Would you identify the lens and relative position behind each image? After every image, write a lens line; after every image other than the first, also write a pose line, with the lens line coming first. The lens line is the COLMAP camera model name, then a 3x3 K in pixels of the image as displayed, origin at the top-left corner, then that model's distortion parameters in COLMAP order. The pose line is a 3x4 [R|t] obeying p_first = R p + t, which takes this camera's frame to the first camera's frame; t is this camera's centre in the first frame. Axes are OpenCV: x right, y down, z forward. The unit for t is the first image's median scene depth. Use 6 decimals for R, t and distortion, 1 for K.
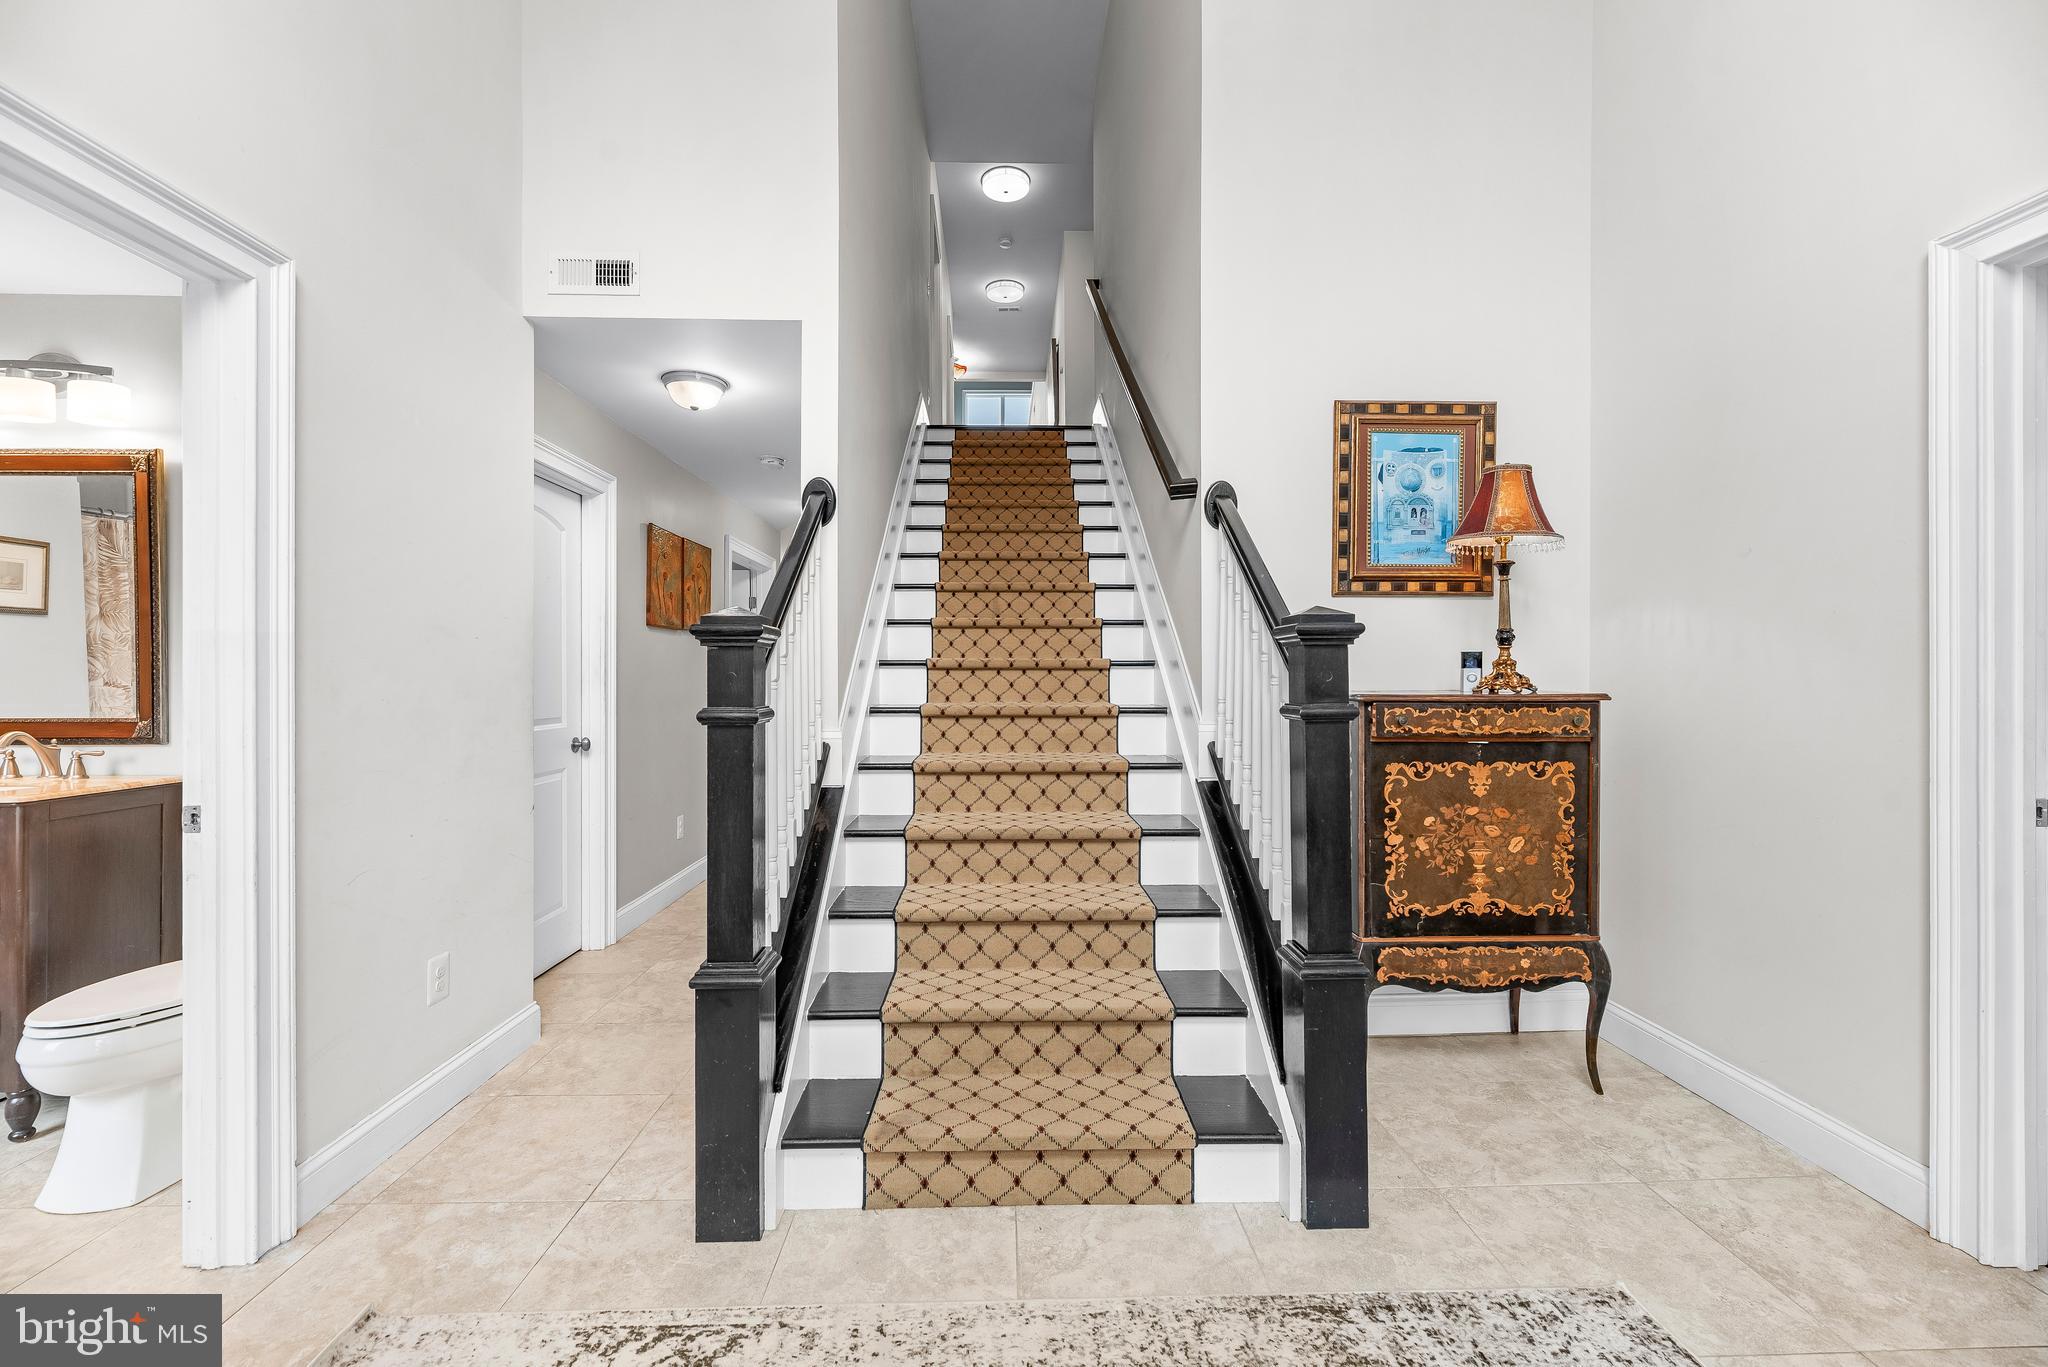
lens RADIAL K [[825.9, 0, 1012.1], [0, 825.9, 672.9], [0, 0, 1]] dist [0.000176, -0.000109]
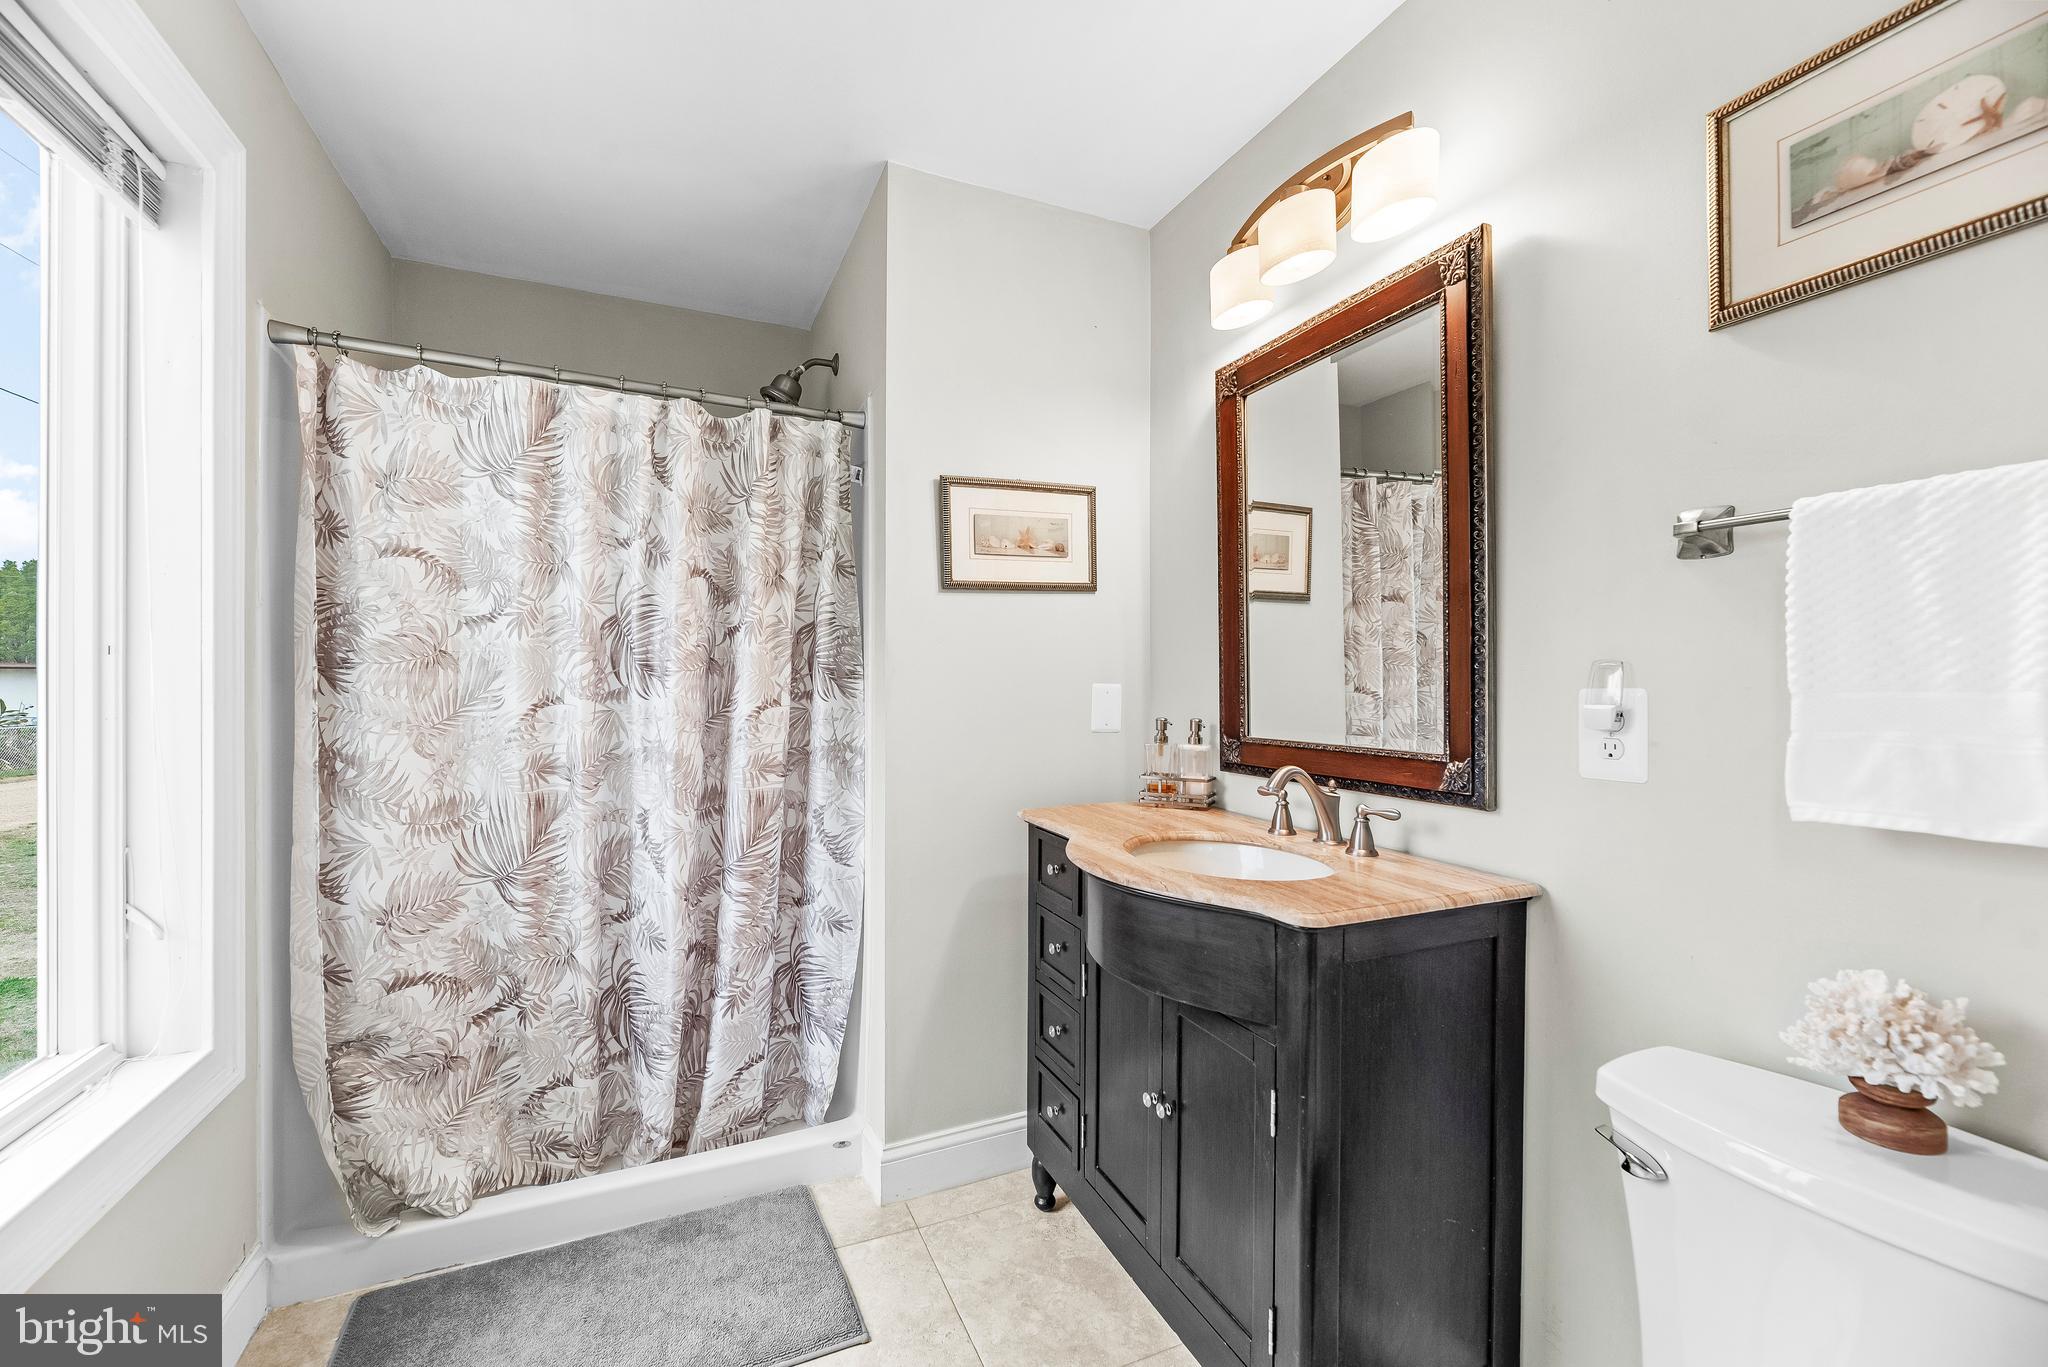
lens RADIAL K [[825.9, 0, 1017.2], [0, 825.9, 679.6], [0, 0, 1]] dist [0.000176, -0.000109]
pose [[0.384663, 0.000521, -0.923057, -0.677513], [-0.005176, 0.999985, -0.001593, 0.009017], [0.923043, 0.005391, 0.384660, 0.543612]]
